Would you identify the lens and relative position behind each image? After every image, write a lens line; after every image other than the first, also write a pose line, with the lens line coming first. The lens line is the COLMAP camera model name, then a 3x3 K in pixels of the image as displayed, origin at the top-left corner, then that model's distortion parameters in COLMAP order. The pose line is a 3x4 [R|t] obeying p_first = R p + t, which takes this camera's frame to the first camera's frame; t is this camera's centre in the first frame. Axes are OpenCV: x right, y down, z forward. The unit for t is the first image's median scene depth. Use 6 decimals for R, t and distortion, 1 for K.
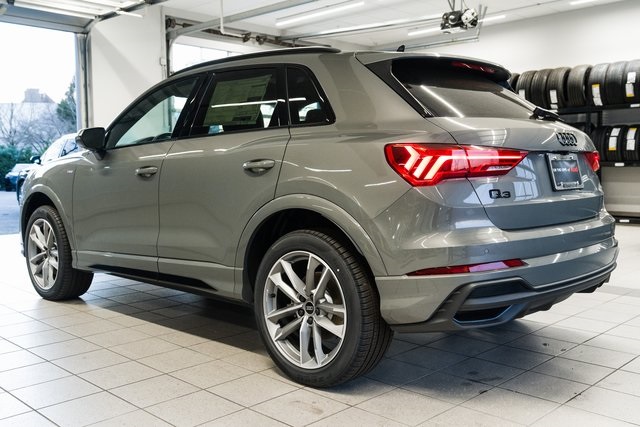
lens RADIAL K [[629.8, 0, 320.0], [0, 629.8, 213.5], [0, 0, 1]] dist [-0.003880, 0.004200]
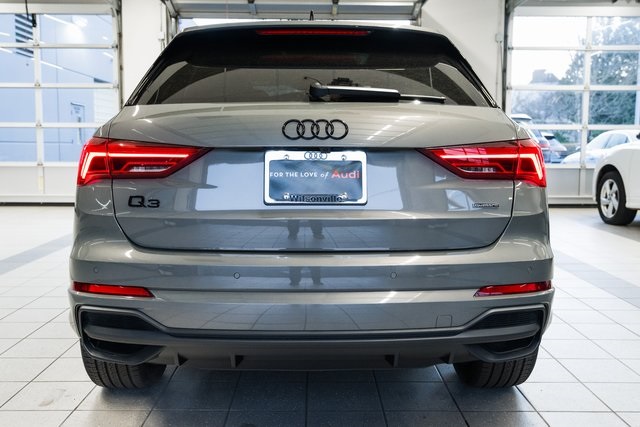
lens RADIAL K [[629.8, 0, 320.0], [0, 629.8, 213.5], [0, 0, 1]] dist [-0.003880, 0.004200]
pose [[0.708736, 0.085808, -0.700235, 0.773566], [-0.062200, 0.996310, 0.059134, -0.059855], [0.702726, 0.001644, 0.711459, 0.461131]]
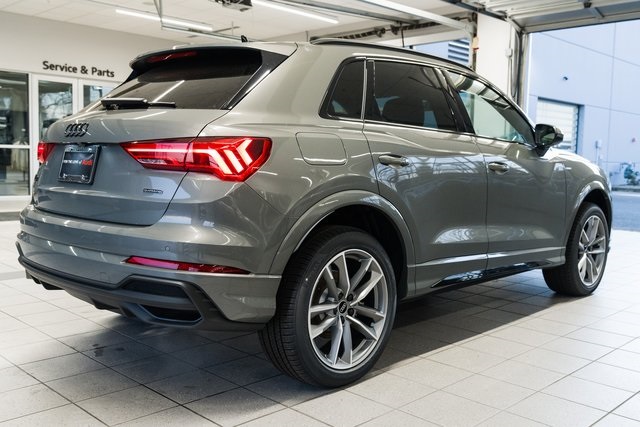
lens RADIAL K [[629.8, 0, 320.0], [0, 629.8, 213.5], [0, 0, 1]] dist [-0.003880, 0.004200]
pose [[-0.008606, 0.093010, -0.995628, 1.198564], [-0.093715, 0.991208, 0.093407, -0.103131], [0.995562, 0.094110, 0.000186, 1.220971]]
